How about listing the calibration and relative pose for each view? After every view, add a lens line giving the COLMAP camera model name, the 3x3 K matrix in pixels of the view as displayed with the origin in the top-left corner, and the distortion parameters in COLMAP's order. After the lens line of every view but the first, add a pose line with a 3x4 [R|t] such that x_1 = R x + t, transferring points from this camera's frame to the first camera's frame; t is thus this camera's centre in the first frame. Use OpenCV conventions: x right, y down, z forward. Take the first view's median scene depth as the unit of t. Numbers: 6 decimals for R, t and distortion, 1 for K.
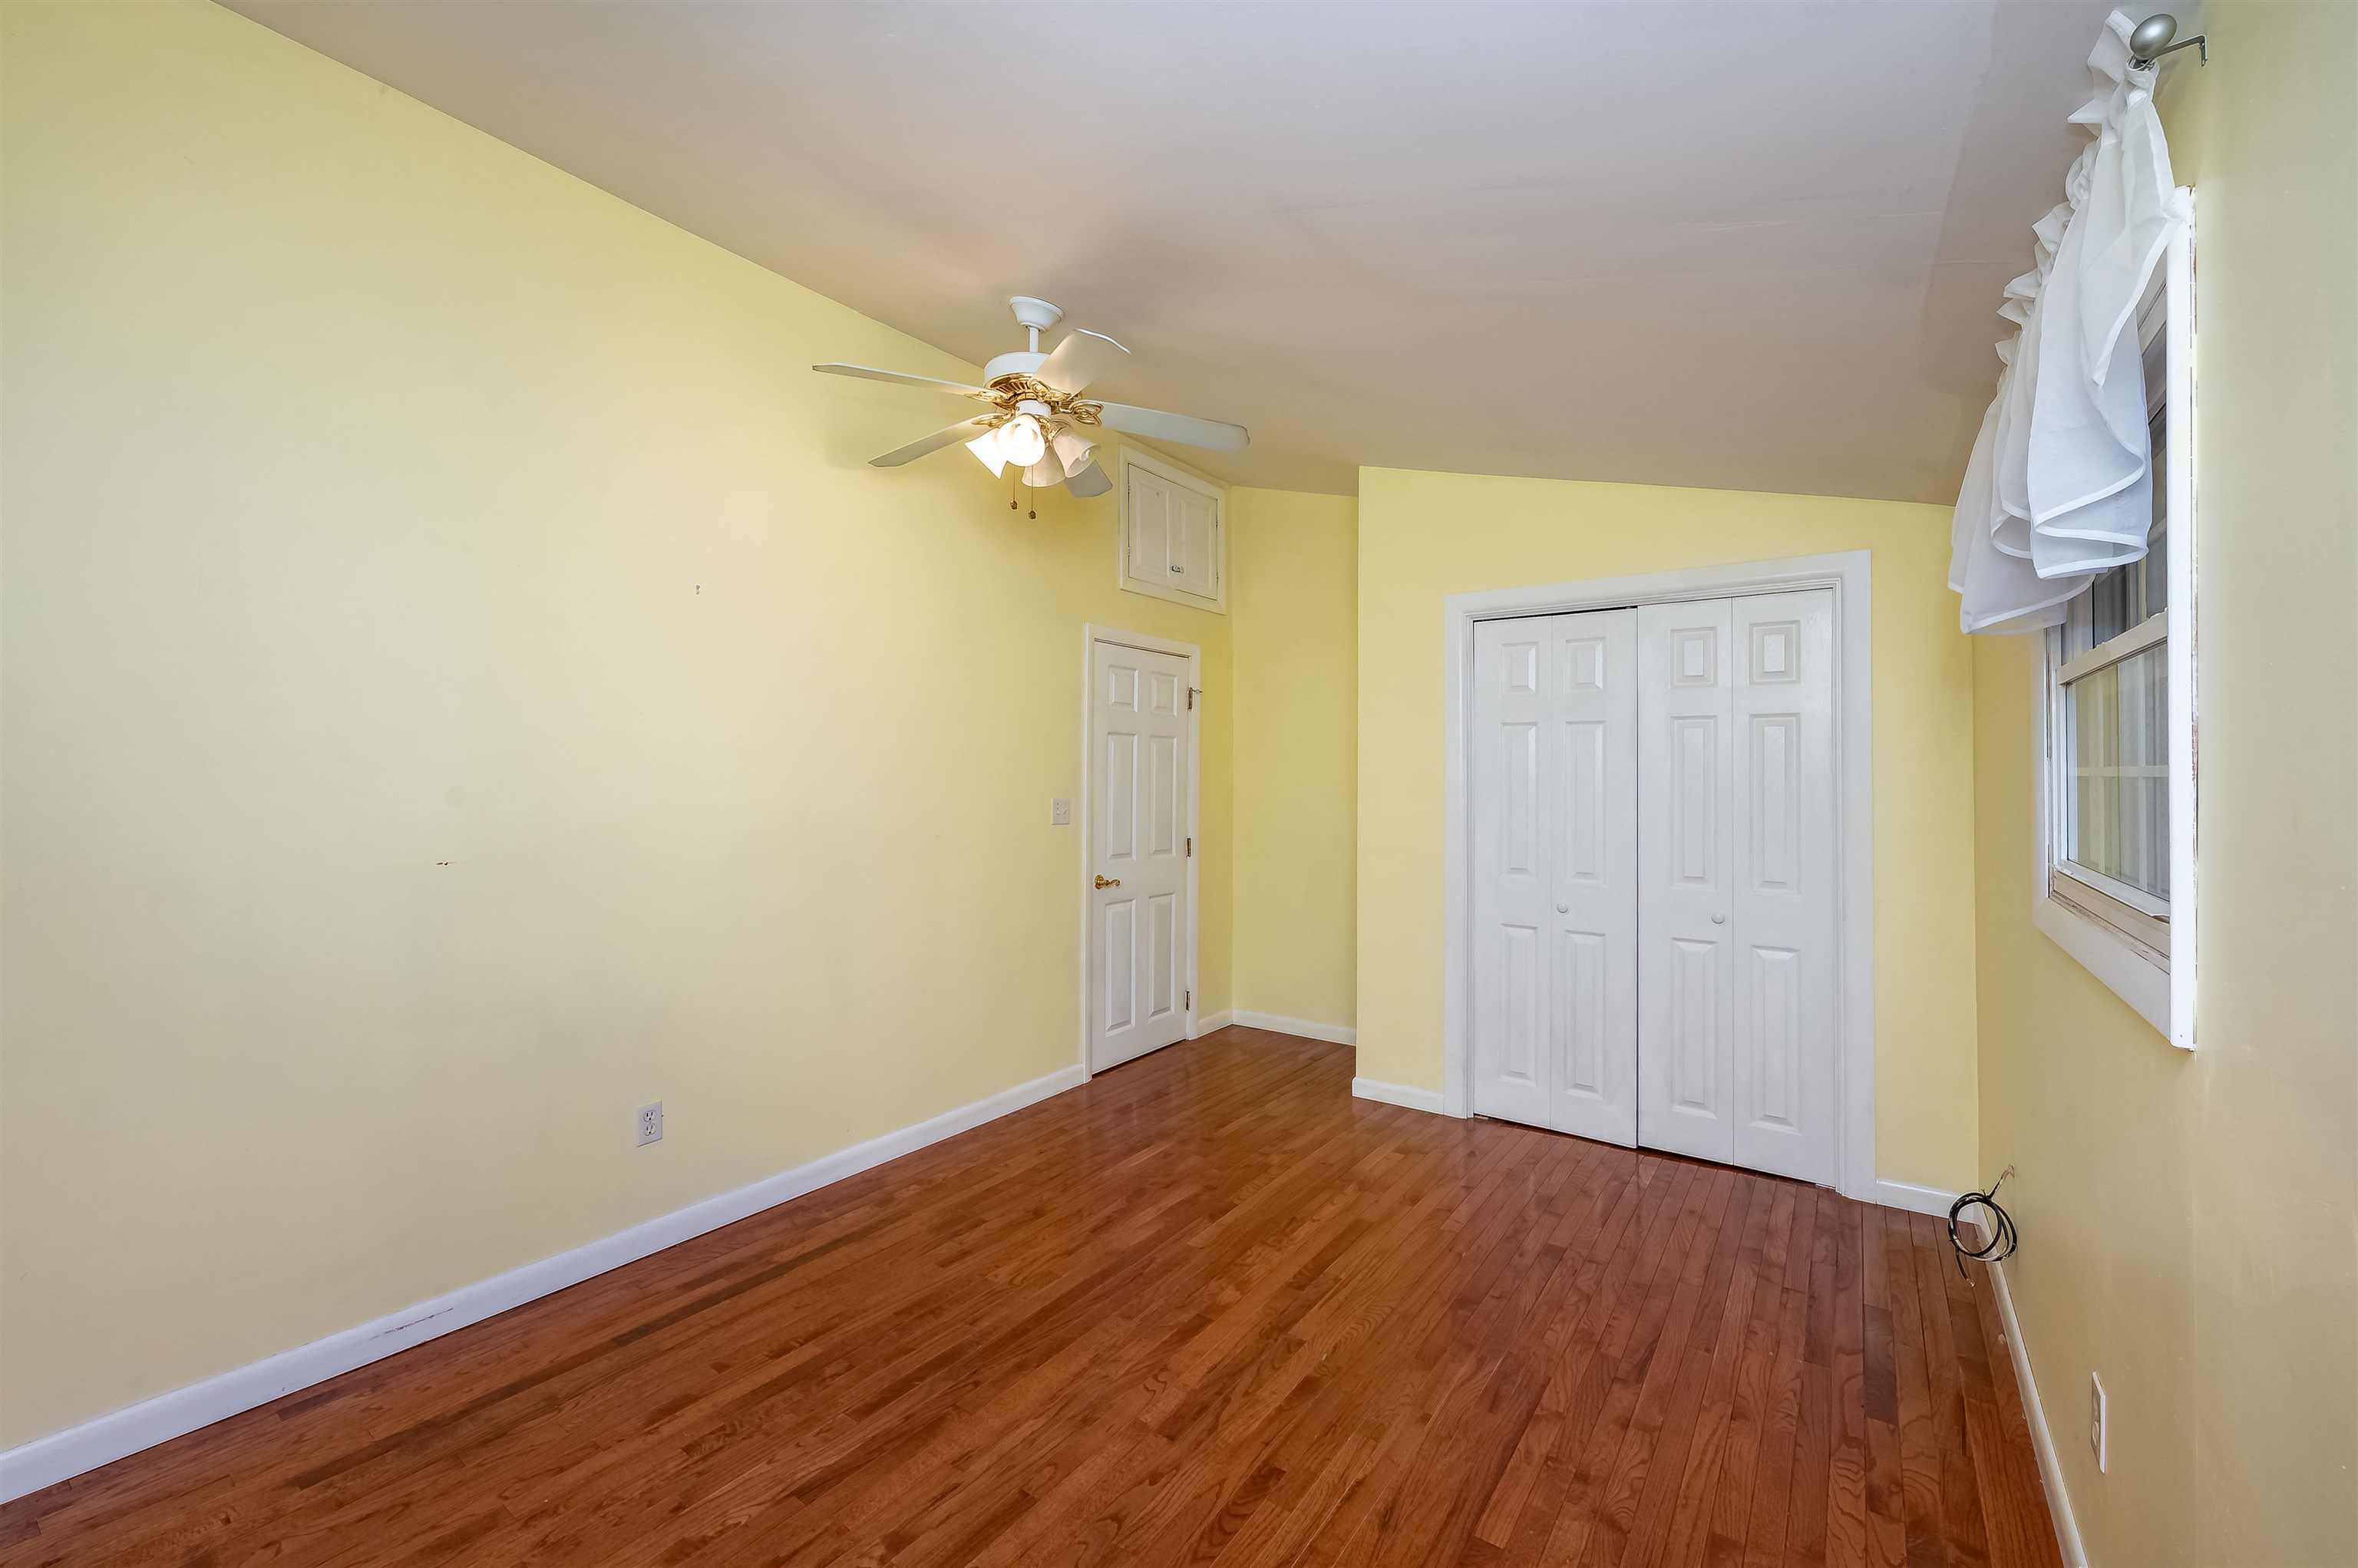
lens RADIAL K [[964.3, 0, 1182.4], [0, 964.3, 764.5], [0, 0, 1]] dist [0.000420, -0.000021]
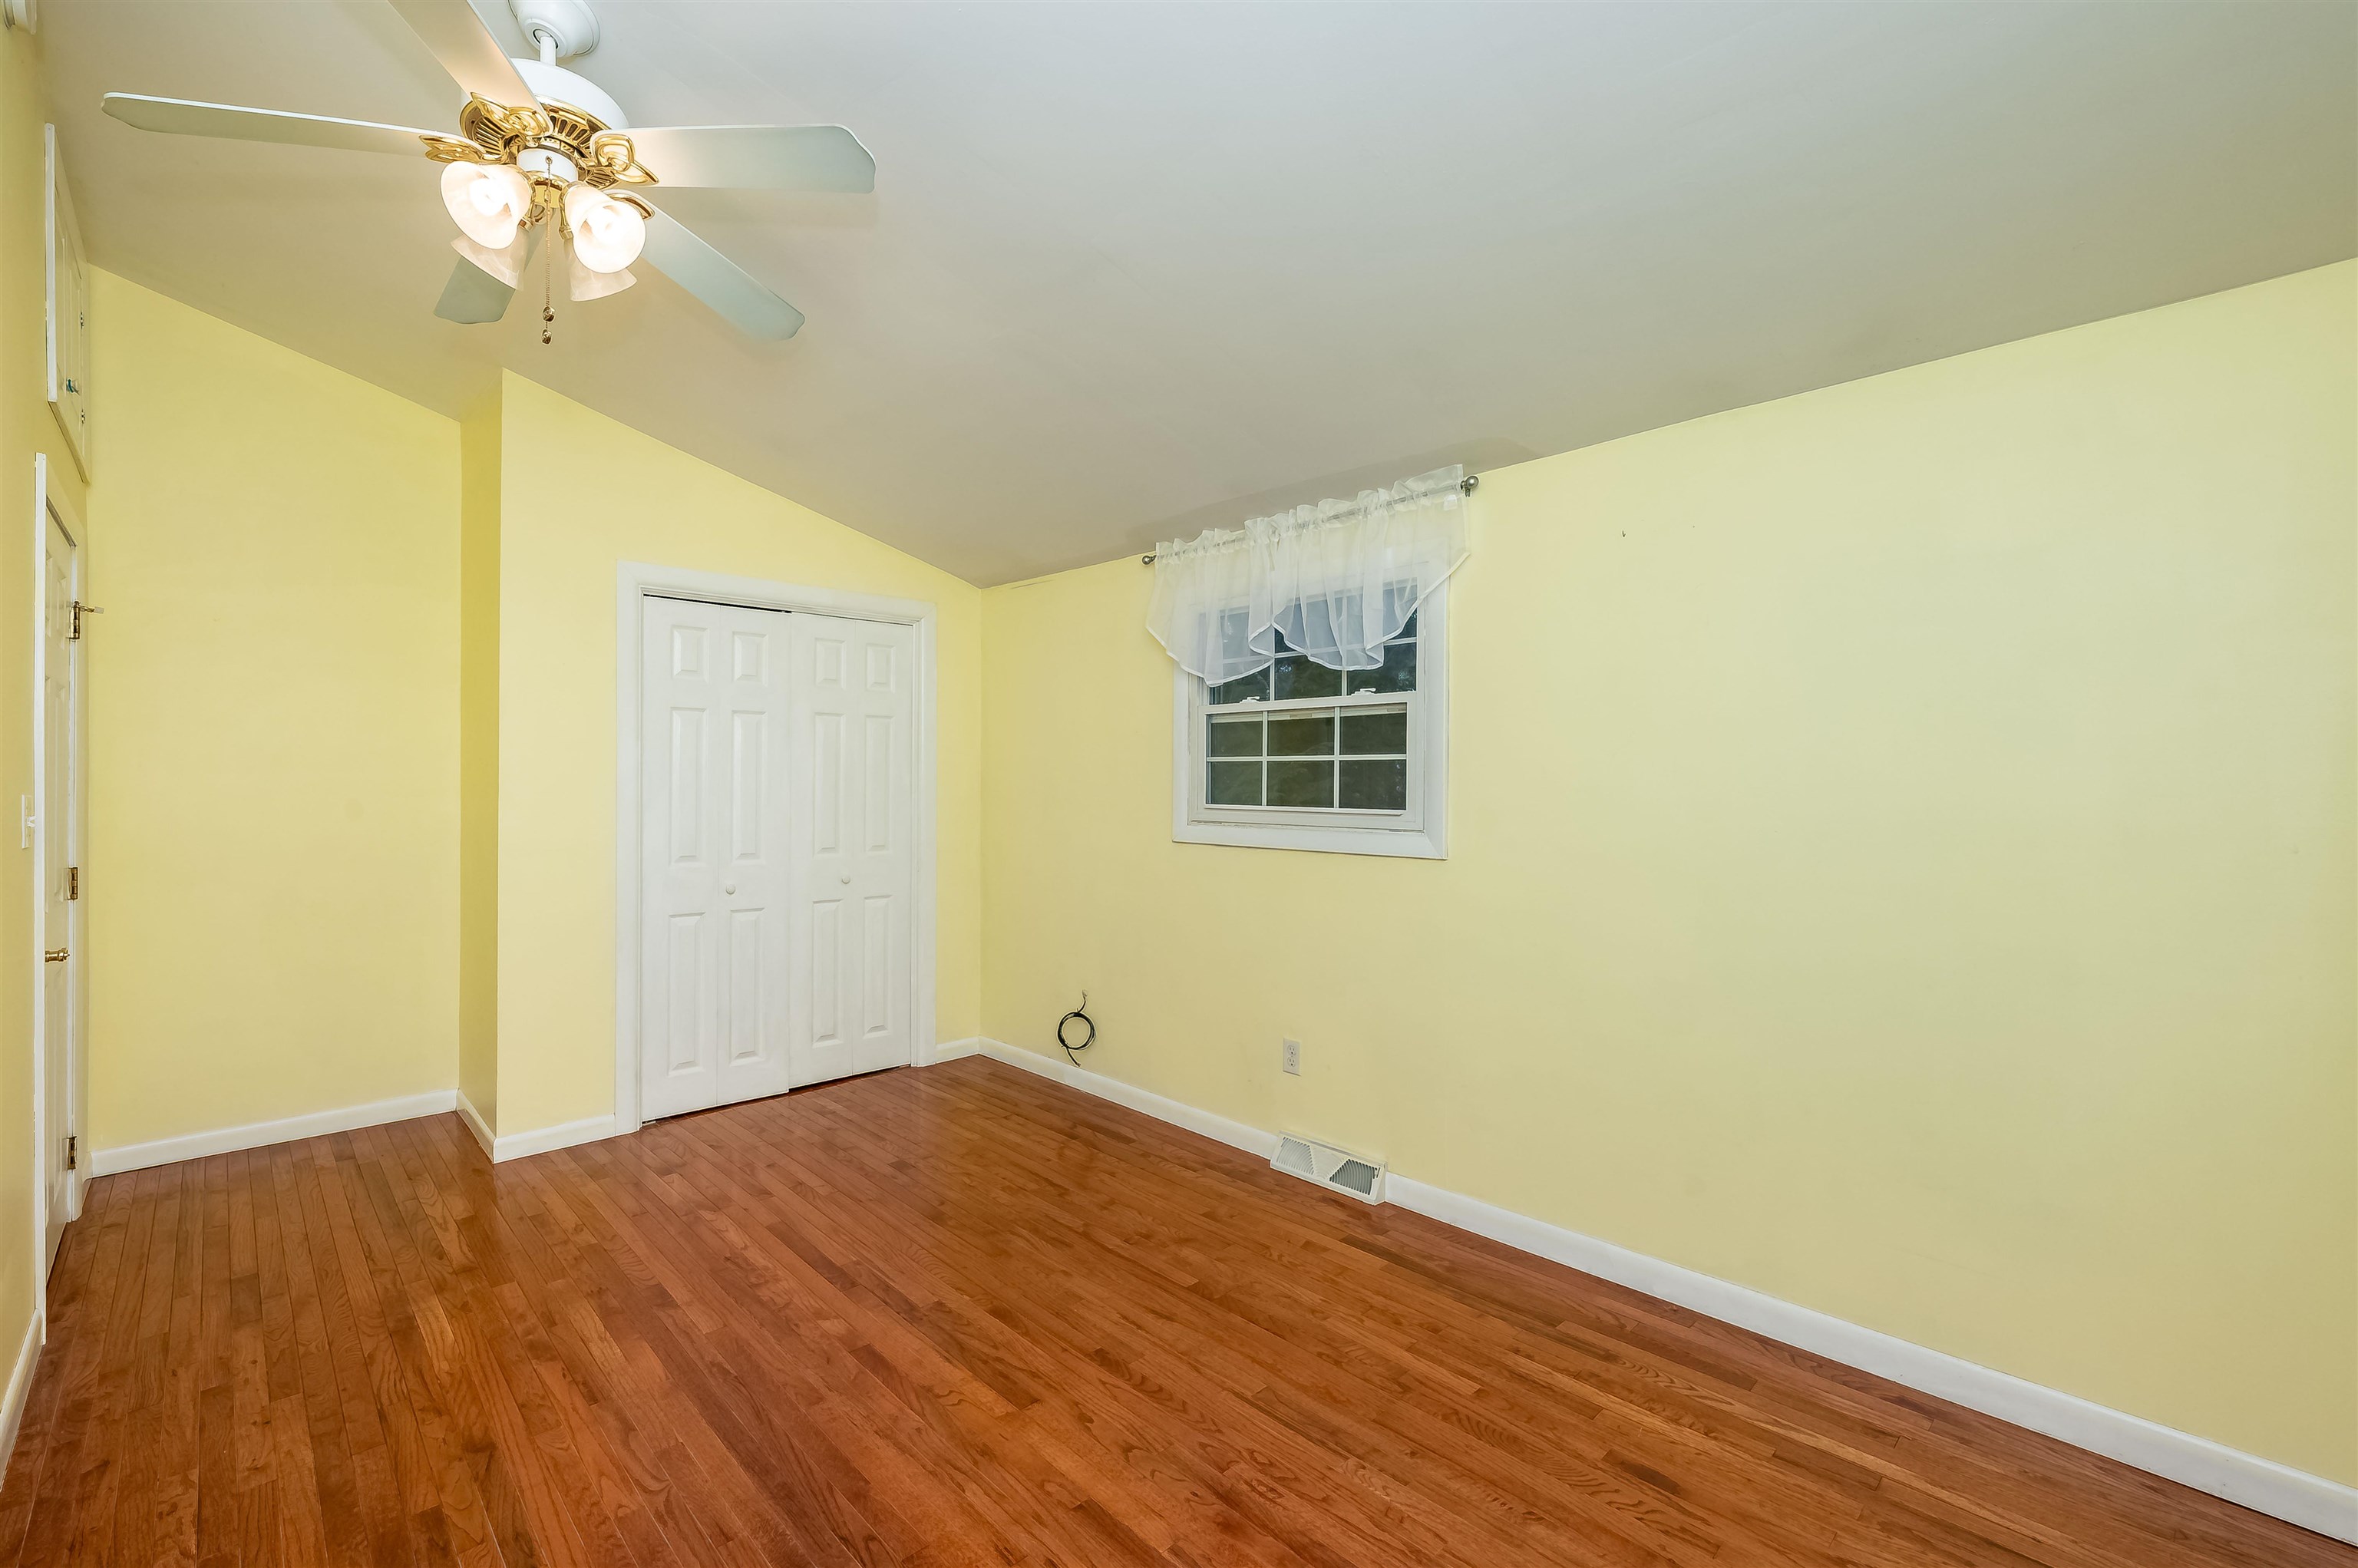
lens RADIAL K [[988.7, 0, 1054.3], [0, 988.7, 790.2], [0, 0, 1]] dist [-0.000054, 0.000113]
pose [[0.252822, -0.015159, 0.967394, -0.783268], [-0.011418, 0.999761, 0.018650, 0.025546], [-0.967445, -0.015761, 0.252588, 0.563902]]
